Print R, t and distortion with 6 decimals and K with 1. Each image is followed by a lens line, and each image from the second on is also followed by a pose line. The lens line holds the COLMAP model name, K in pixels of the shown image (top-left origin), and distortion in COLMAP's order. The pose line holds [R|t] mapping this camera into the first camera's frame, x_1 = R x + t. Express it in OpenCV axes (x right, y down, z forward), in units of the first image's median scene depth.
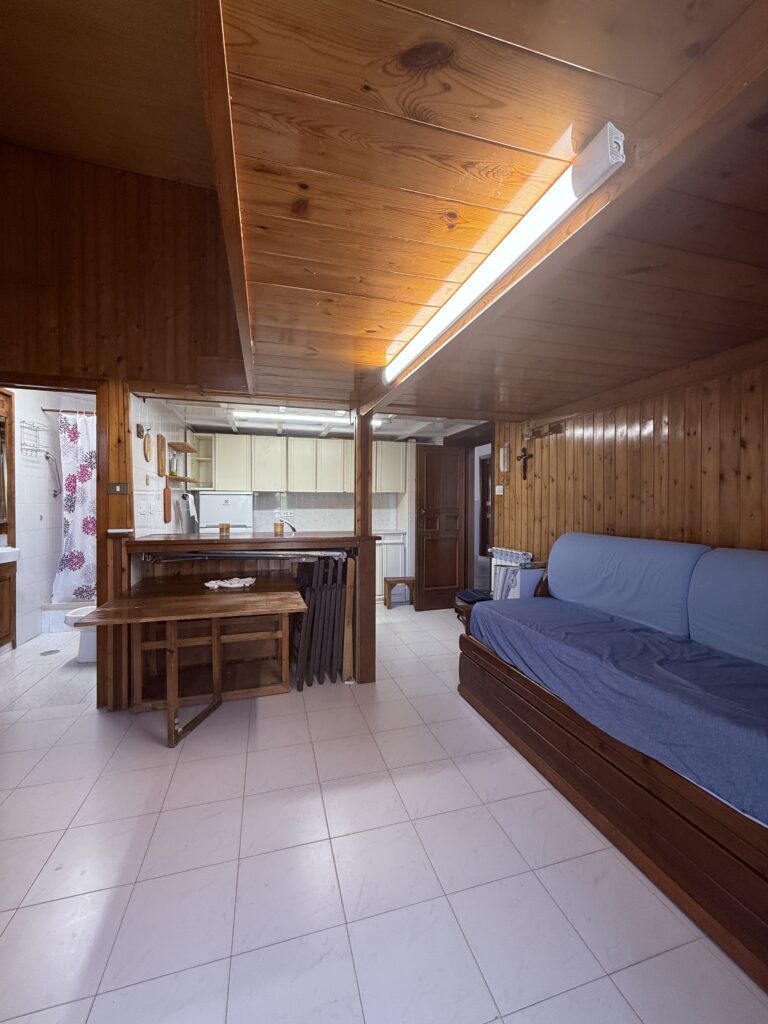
lens RADIAL K [[406.9, 0, 383.4], [0, 406.9, 507.8], [0, 0, 1]] dist [-0.001717, 0.000133]
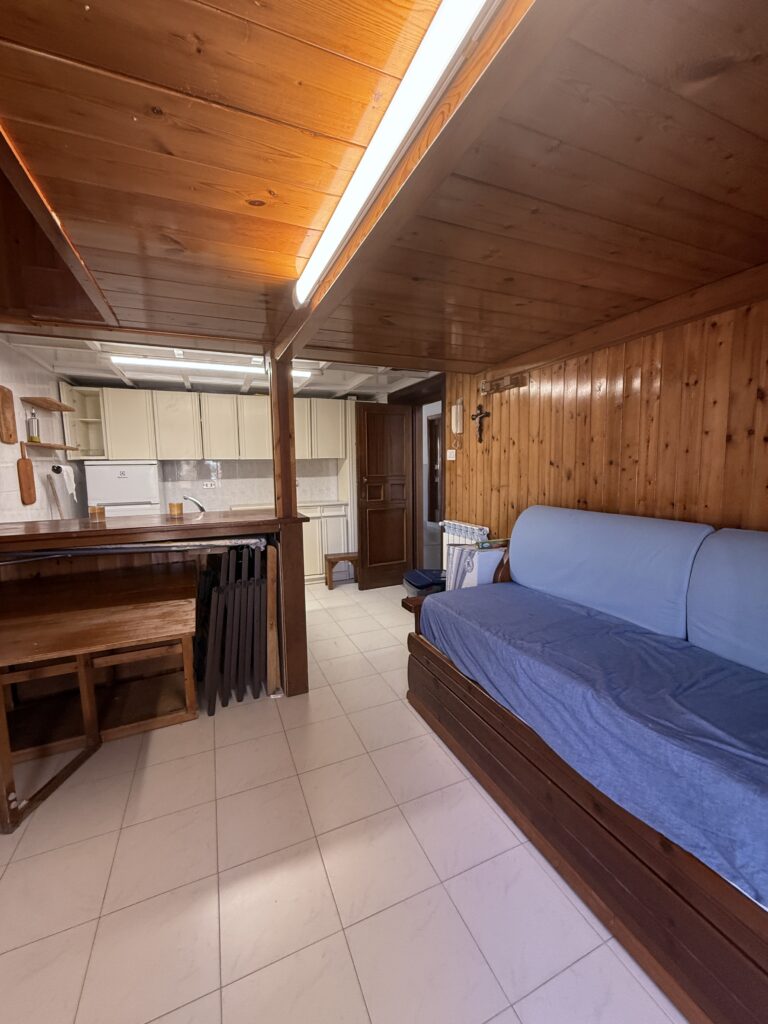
lens RADIAL K [[406.9, 0, 383.7], [0, 406.9, 508.1], [0, 0, 1]] dist [-0.001717, 0.000133]
pose [[0.991806, -0.030367, 0.124092, 0.041850], [0.018790, 0.995450, 0.093418, -0.019409], [-0.126364, -0.090321, 0.987864, 0.202789]]
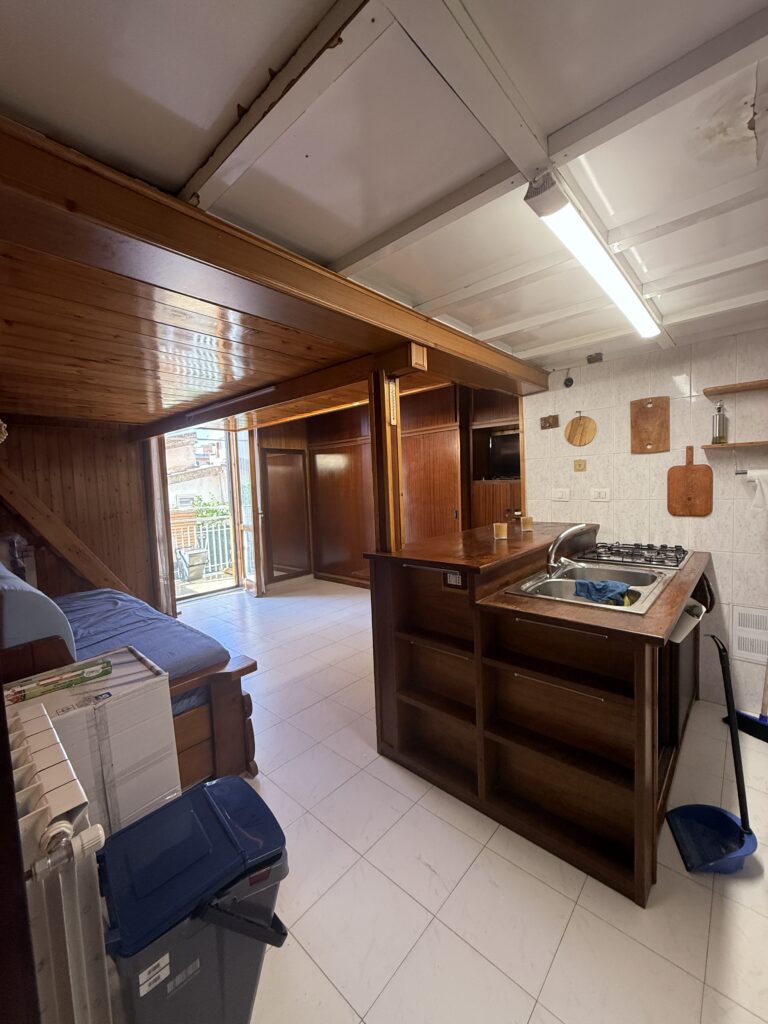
lens RADIAL K [[406.9, 0, 384.0], [0, 406.9, 508.8], [0, 0, 1]] dist [-0.001717, 0.000133]
pose [[-0.849479, 0.064673, -0.523644, 0.323928], [0.033445, 0.997064, 0.068887, -0.050658], [0.526561, 0.041005, -0.849148, 1.637701]]
